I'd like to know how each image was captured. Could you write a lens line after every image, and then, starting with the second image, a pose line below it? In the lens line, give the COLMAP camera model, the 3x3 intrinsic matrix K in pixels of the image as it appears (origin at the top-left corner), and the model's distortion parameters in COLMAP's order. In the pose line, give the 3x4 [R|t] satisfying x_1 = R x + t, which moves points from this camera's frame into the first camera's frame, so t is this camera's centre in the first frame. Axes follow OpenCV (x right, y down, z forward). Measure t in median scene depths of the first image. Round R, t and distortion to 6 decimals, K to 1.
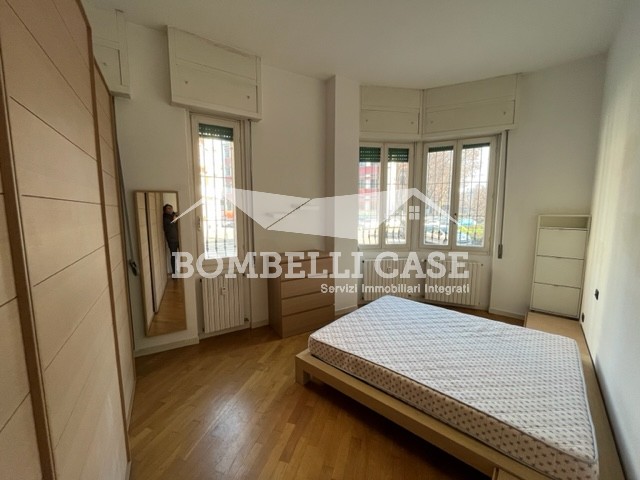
lens RADIAL K [[258.3, 0, 317.6], [0, 258.3, 236.1], [0, 0, 1]] dist [-0.001831, -0.000608]
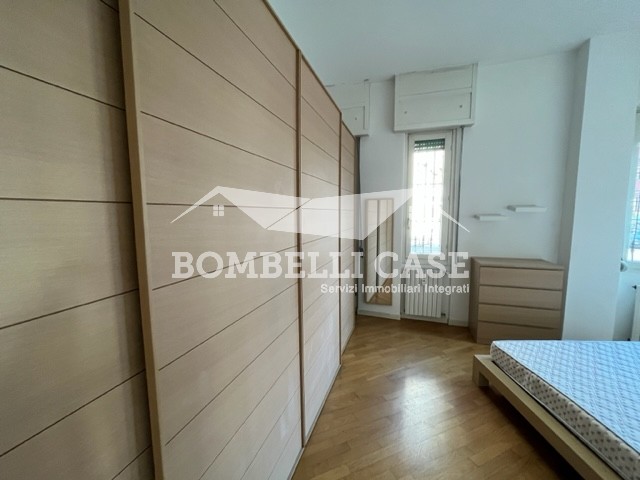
lens RADIAL K [[258.3, 0, 317.6], [0, 258.3, 236.1], [0, 0, 1]] dist [-0.001831, -0.000608]
pose [[0.637977, 0.065637, -0.767253, 0.231690], [-0.074635, 0.996940, 0.023227, 0.014952], [0.766430, 0.042446, 0.640924, -0.124590]]
